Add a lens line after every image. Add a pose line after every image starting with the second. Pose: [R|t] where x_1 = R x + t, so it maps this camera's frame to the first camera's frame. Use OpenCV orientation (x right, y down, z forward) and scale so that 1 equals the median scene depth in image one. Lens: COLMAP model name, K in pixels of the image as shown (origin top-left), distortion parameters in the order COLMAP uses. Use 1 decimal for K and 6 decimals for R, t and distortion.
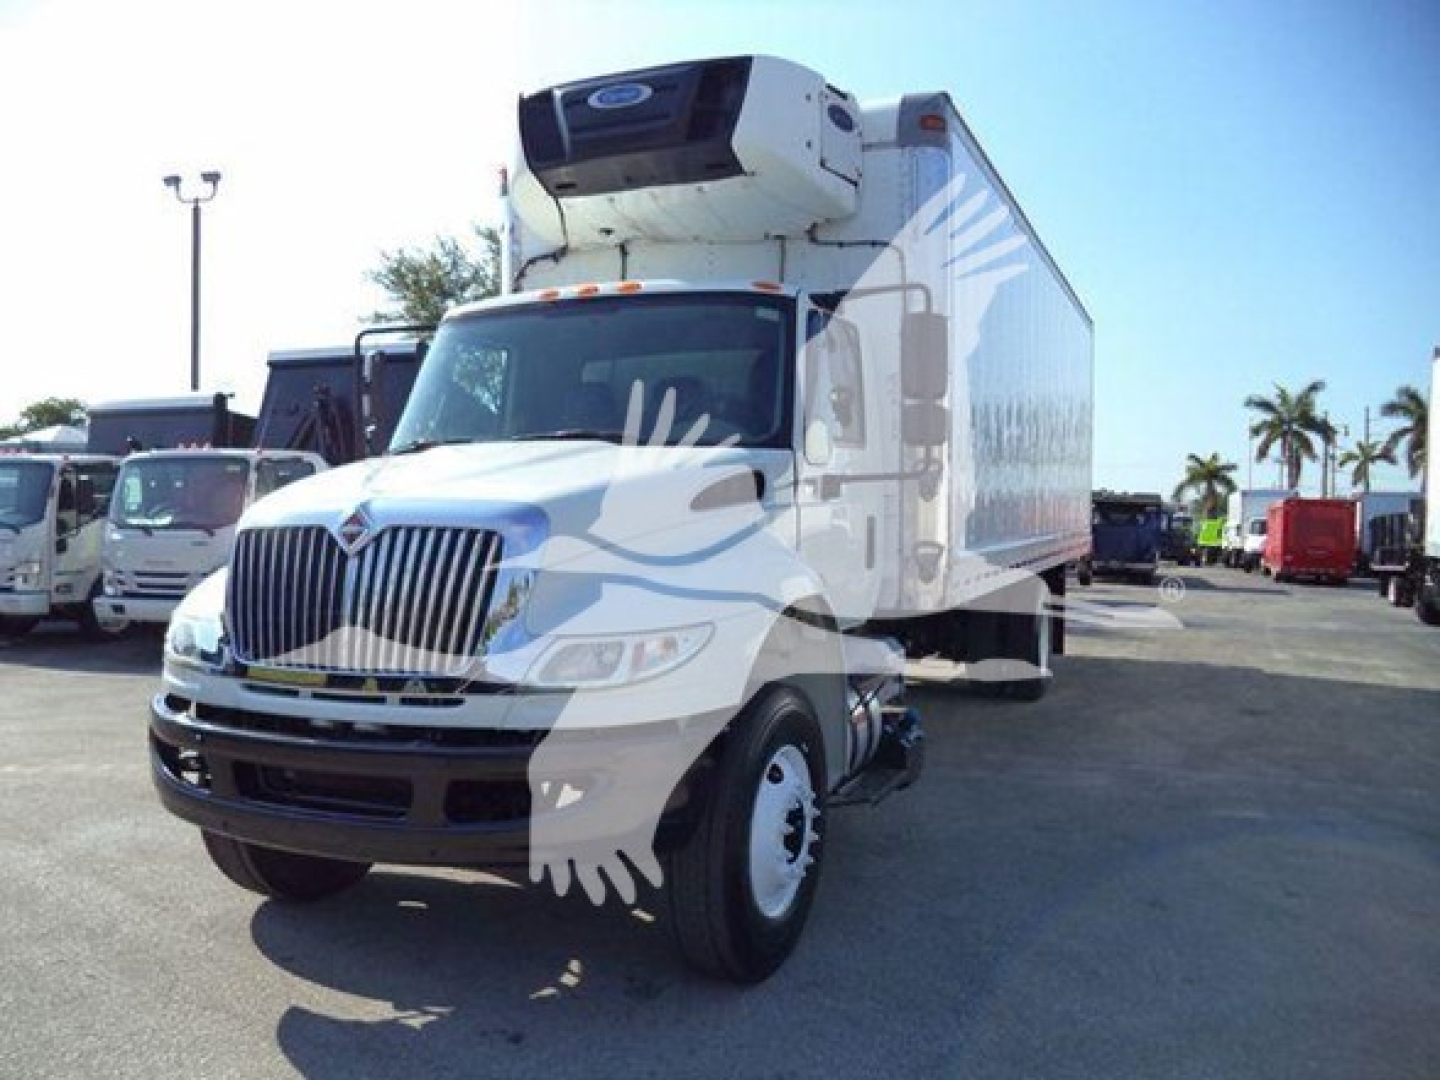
lens RADIAL K [[1161.3, 0, 706.1], [0, 1161.3, 531.5], [0, 0, 1]] dist [-0.026503, 0.003033]
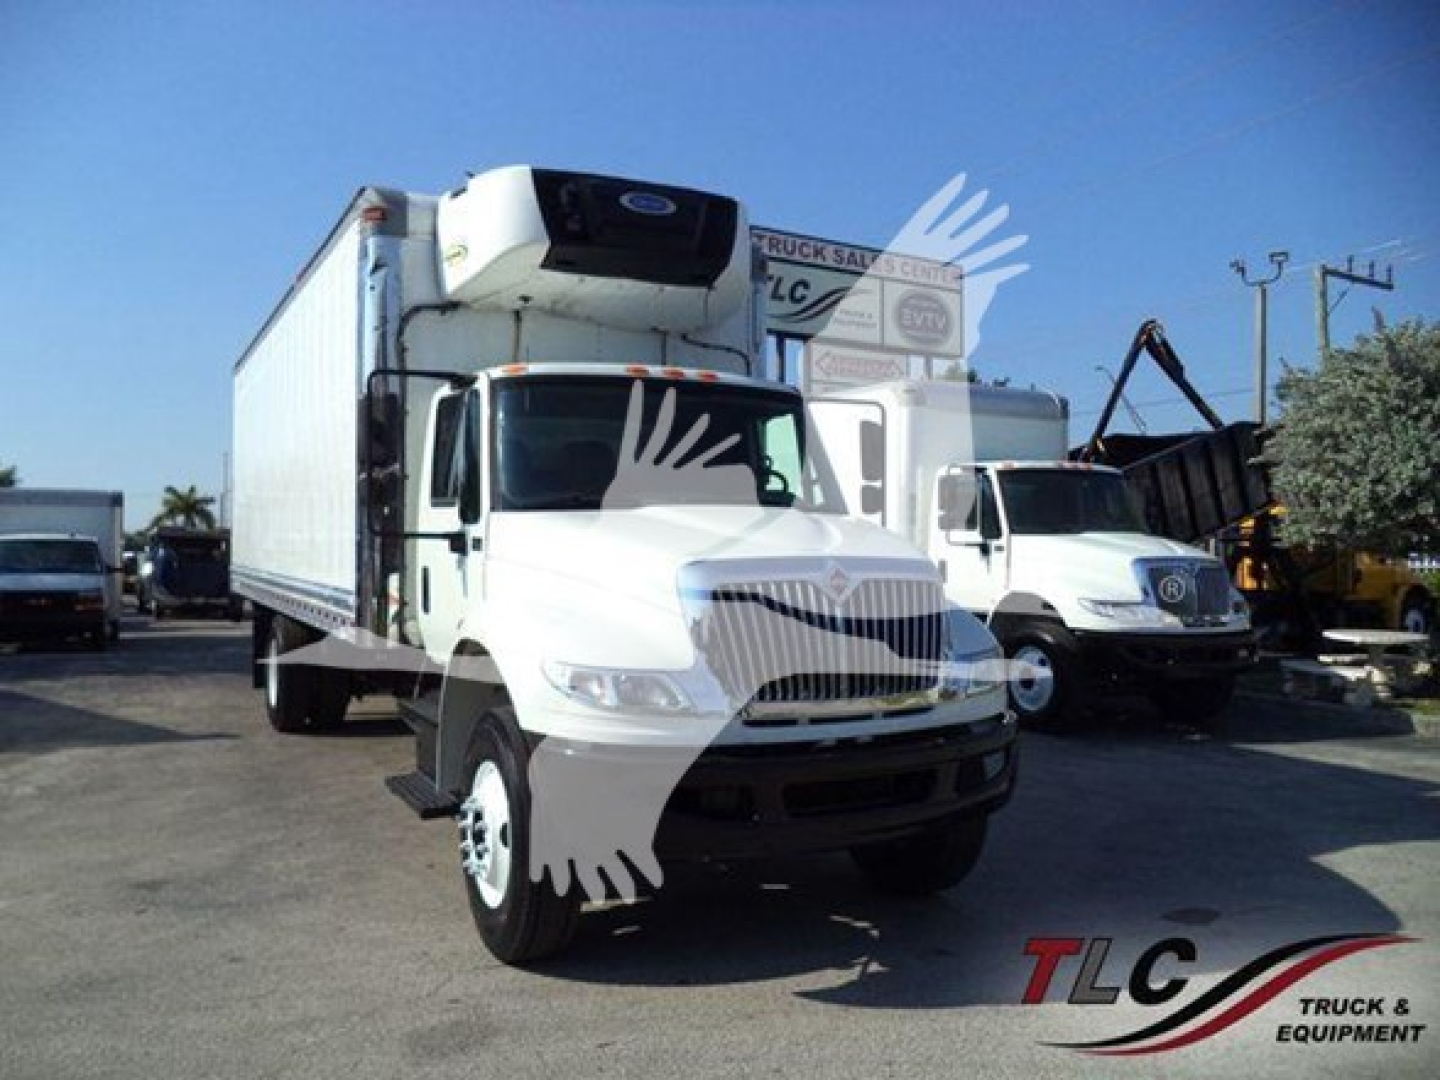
lens RADIAL K [[1156.3, 0, 720.0], [0, 1156.3, 540.0], [0, 0, 1]] dist [0.079458, -0.240527]
pose [[0.644429, 0.000224, 0.764664, -0.903829], [0.015549, 0.999789, -0.013397, -0.022162], [-0.764506, 0.020523, 0.644289, 0.198664]]
